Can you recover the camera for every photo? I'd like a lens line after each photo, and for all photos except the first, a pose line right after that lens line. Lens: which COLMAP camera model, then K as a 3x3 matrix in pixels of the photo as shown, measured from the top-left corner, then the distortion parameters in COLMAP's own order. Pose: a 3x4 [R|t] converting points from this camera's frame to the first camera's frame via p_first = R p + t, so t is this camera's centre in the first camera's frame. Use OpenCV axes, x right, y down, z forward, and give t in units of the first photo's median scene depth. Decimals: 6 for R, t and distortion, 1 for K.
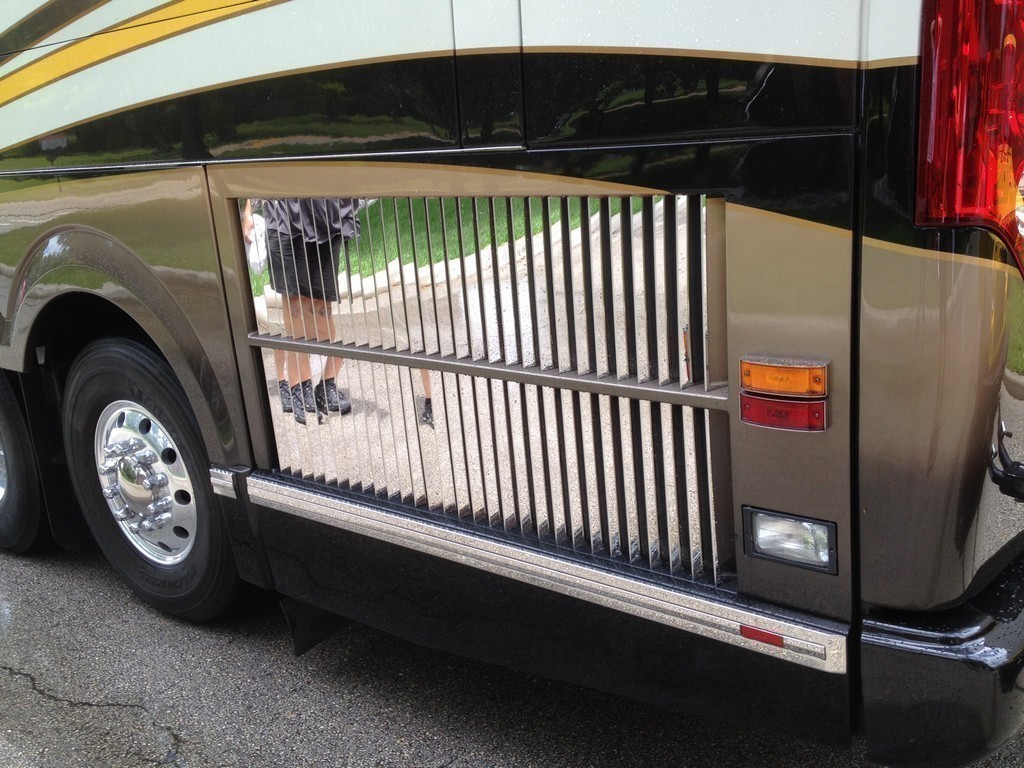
lens RADIAL K [[1019.4, 0, 512.0], [0, 1019.4, 384.0], [0, 0, 1]] dist [-0.006510, -0.003917]
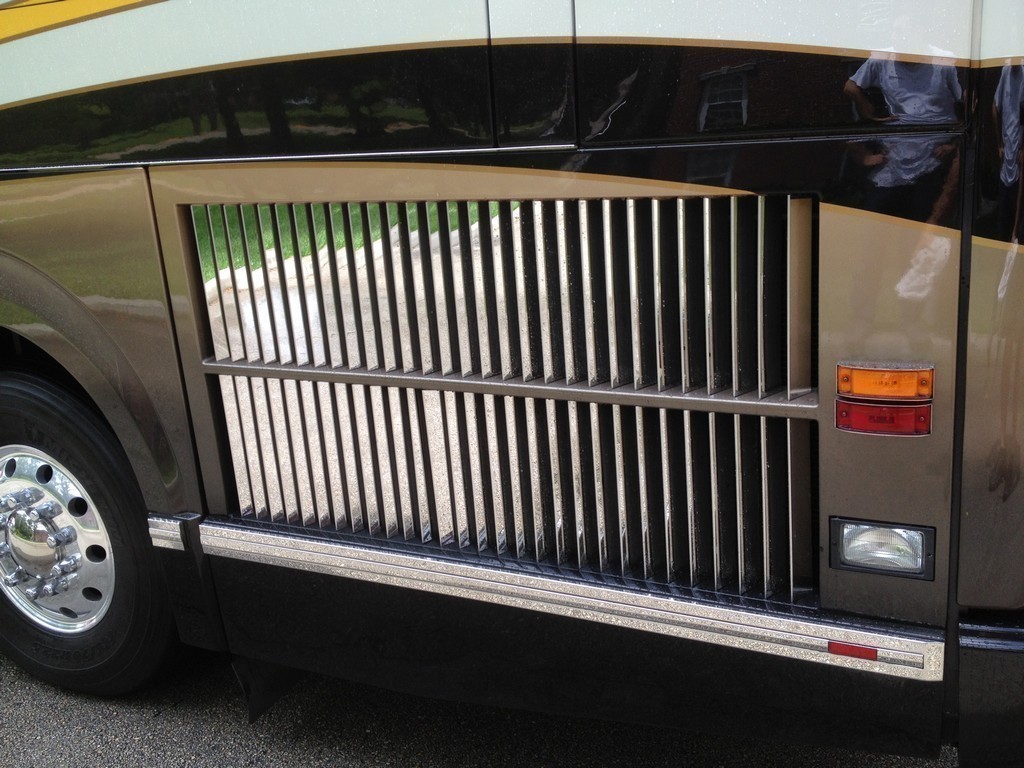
lens RADIAL K [[959.3, 0, 512.3], [0, 959.3, 334.7], [0, 0, 1]] dist [0.018191, -0.009038]
pose [[0.967124, -0.048095, 0.249715, -0.197449], [0.057995, 0.997790, -0.032436, -0.027576], [-0.247603, 0.045852, 0.967776, 0.135109]]
